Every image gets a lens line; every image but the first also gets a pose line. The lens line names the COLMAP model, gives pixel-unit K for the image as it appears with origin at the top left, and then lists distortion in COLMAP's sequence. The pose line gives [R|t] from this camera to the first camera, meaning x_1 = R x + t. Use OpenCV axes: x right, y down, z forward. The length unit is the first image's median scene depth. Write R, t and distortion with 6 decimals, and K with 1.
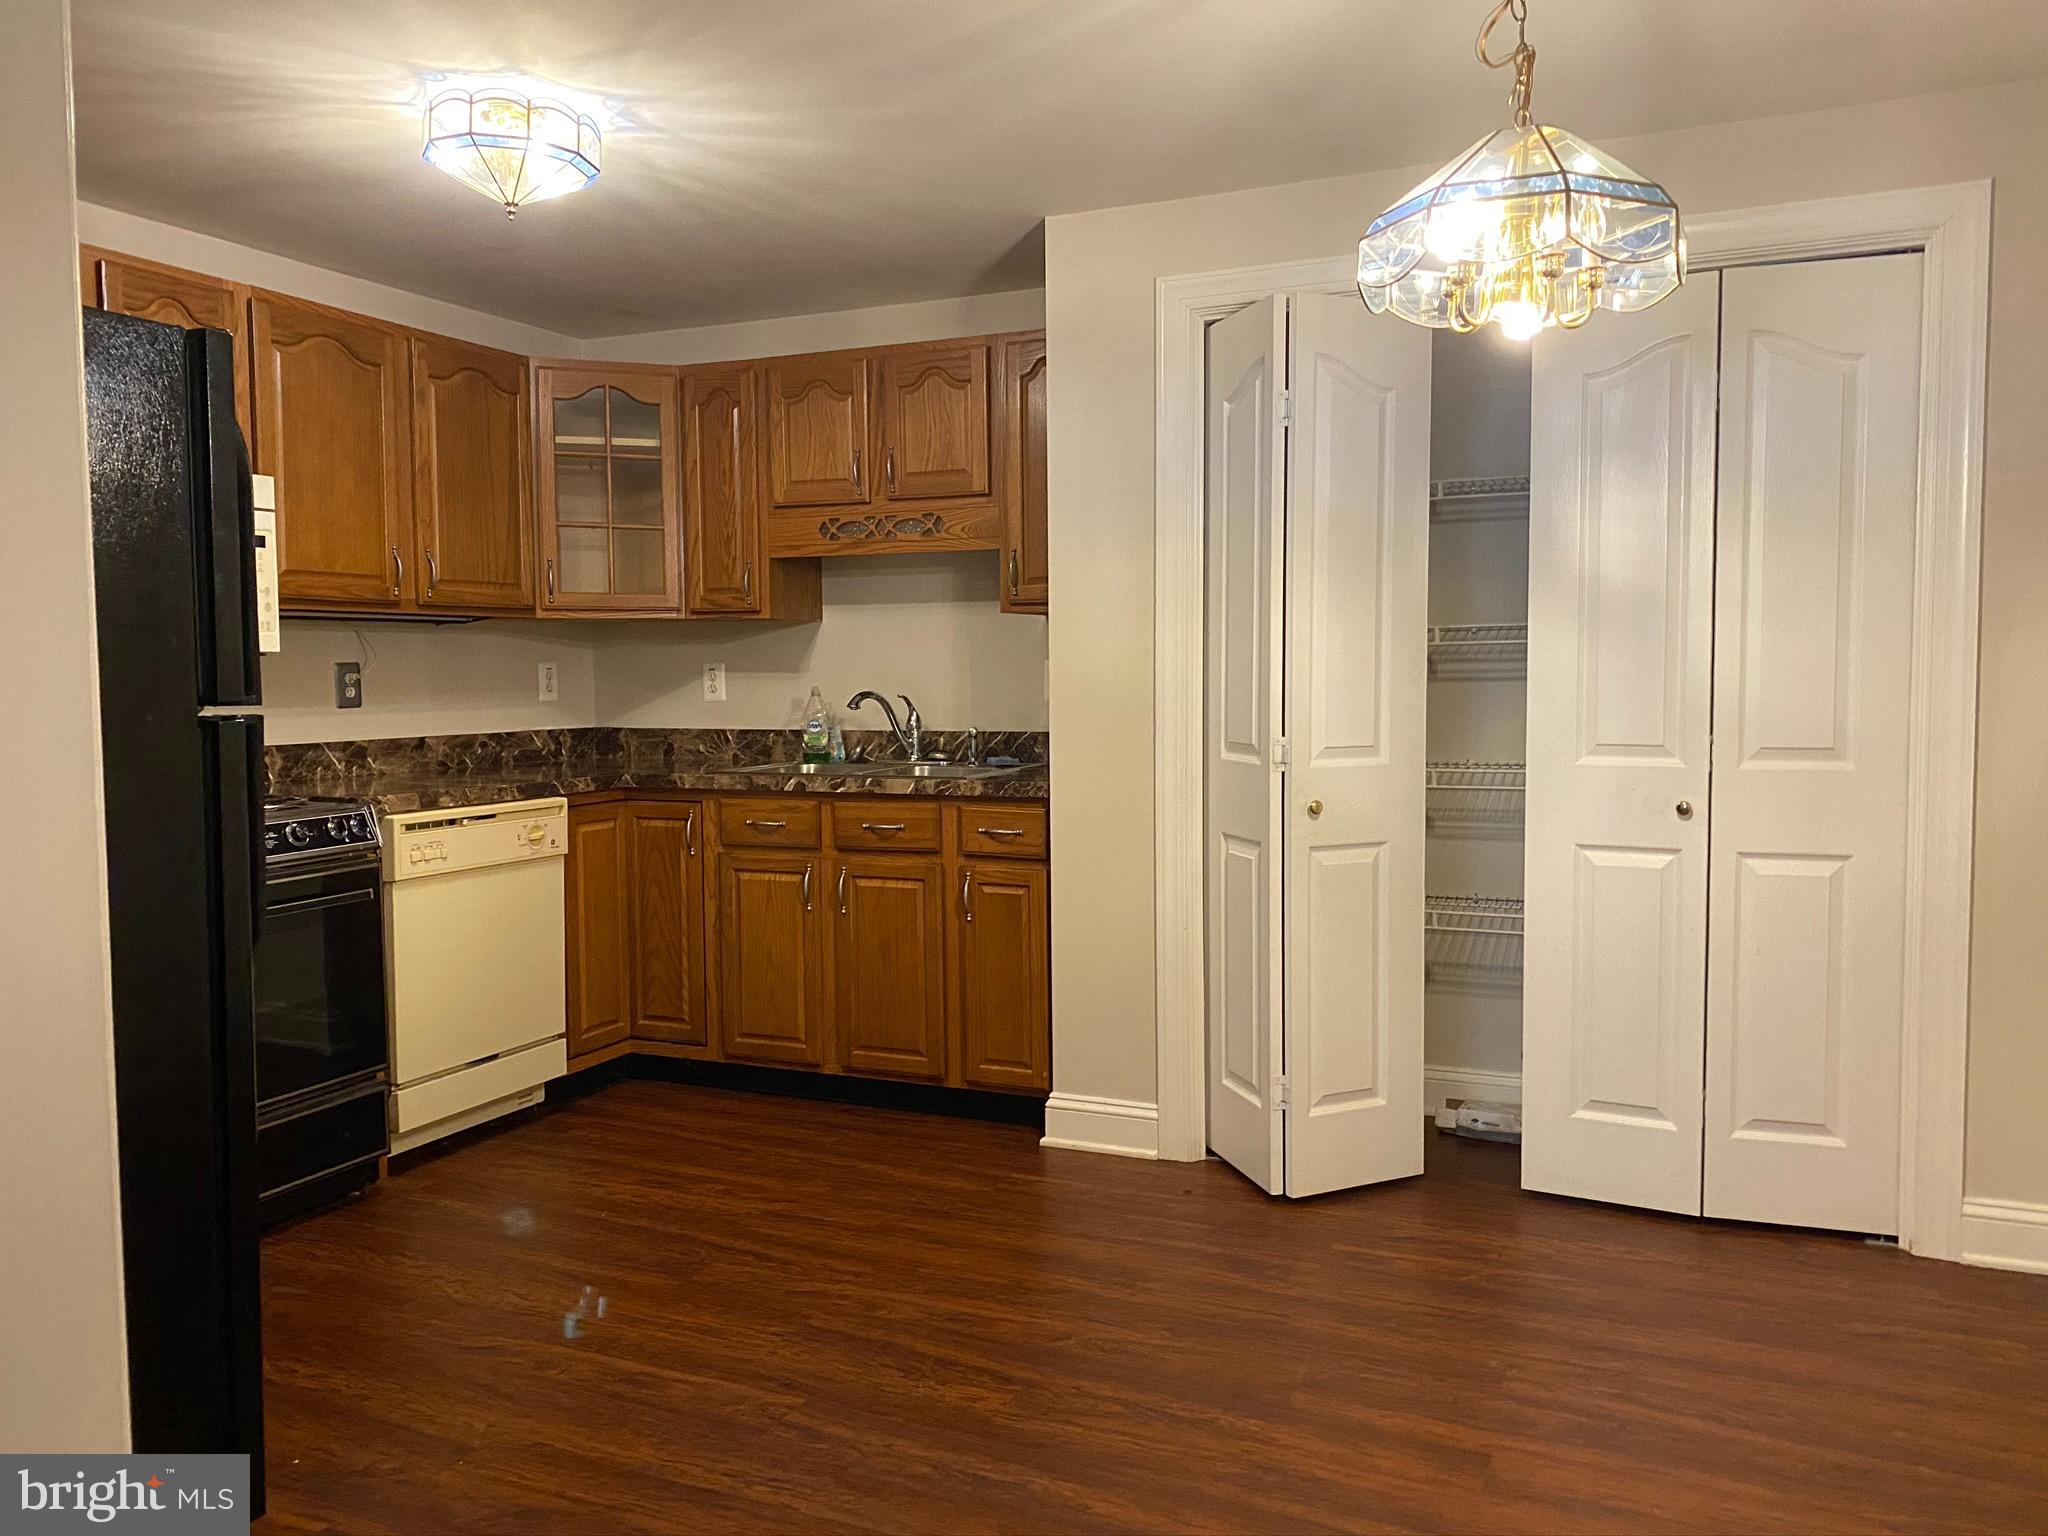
lens RADIAL K [[1581.0, 0, 1027.4], [0, 1581.0, 764.2], [0, 0, 1]] dist [0.039747, -0.014706]
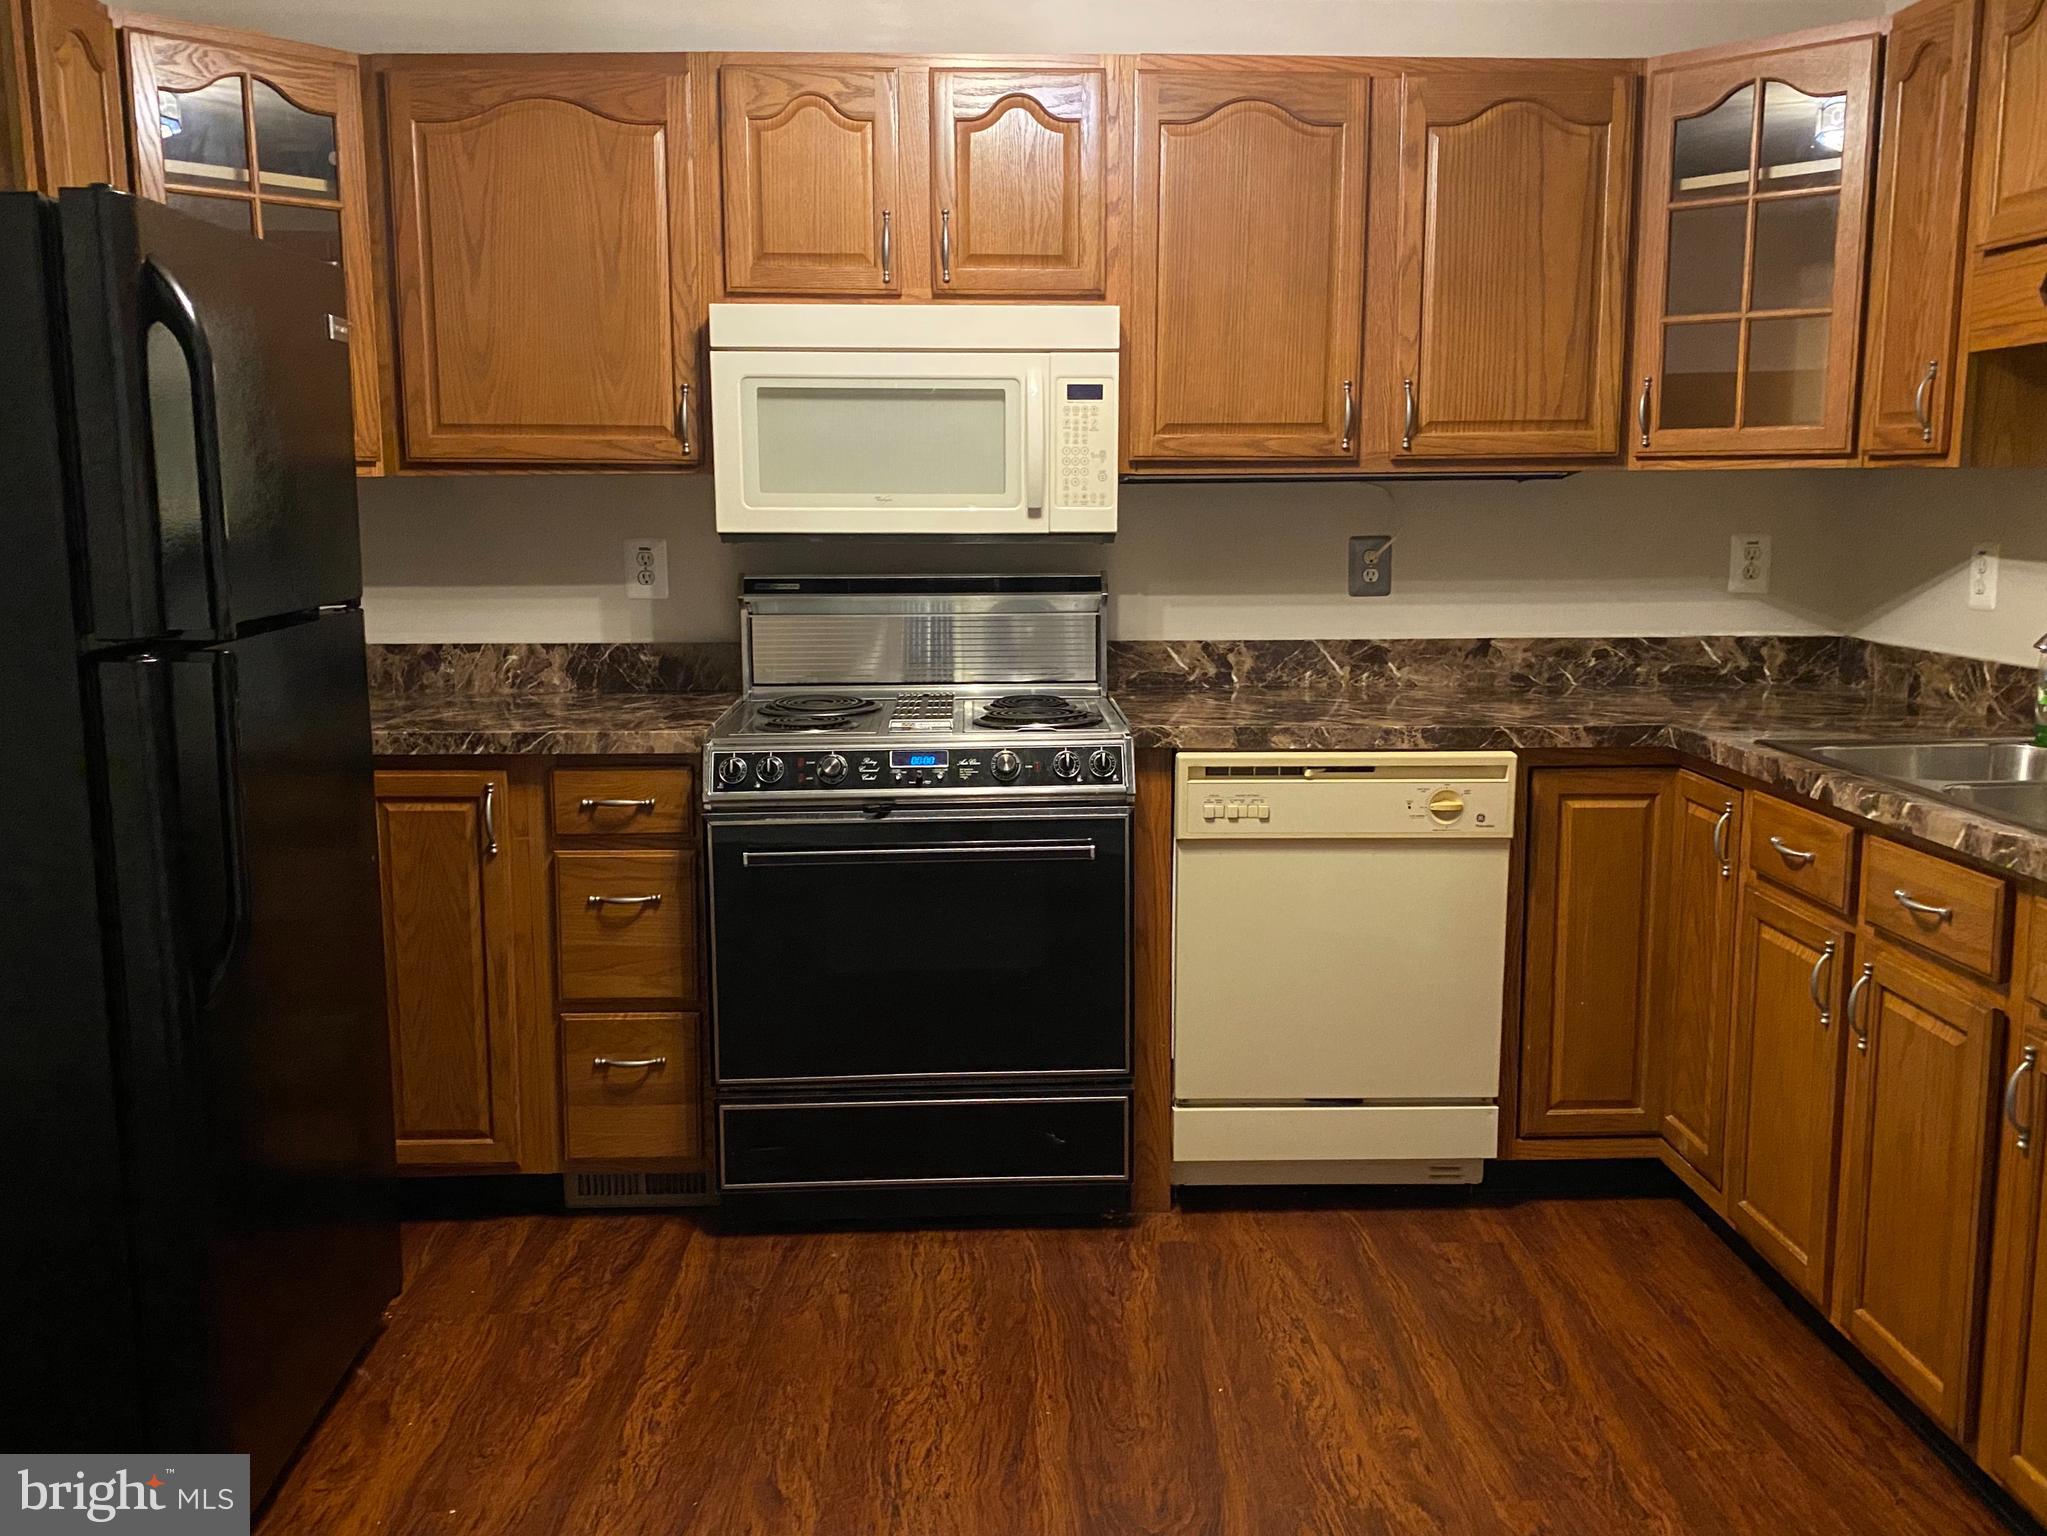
lens RADIAL K [[1761.9, 0, 1028.7], [0, 1761.9, 764.8], [0, 0, 1]] dist [0.043013, -0.008133]
pose [[0.449059, 0.145695, -0.881544, 0.264089], [-0.057344, 0.989281, 0.134290, -0.061183], [0.891660, -0.009752, 0.452600, 0.487627]]
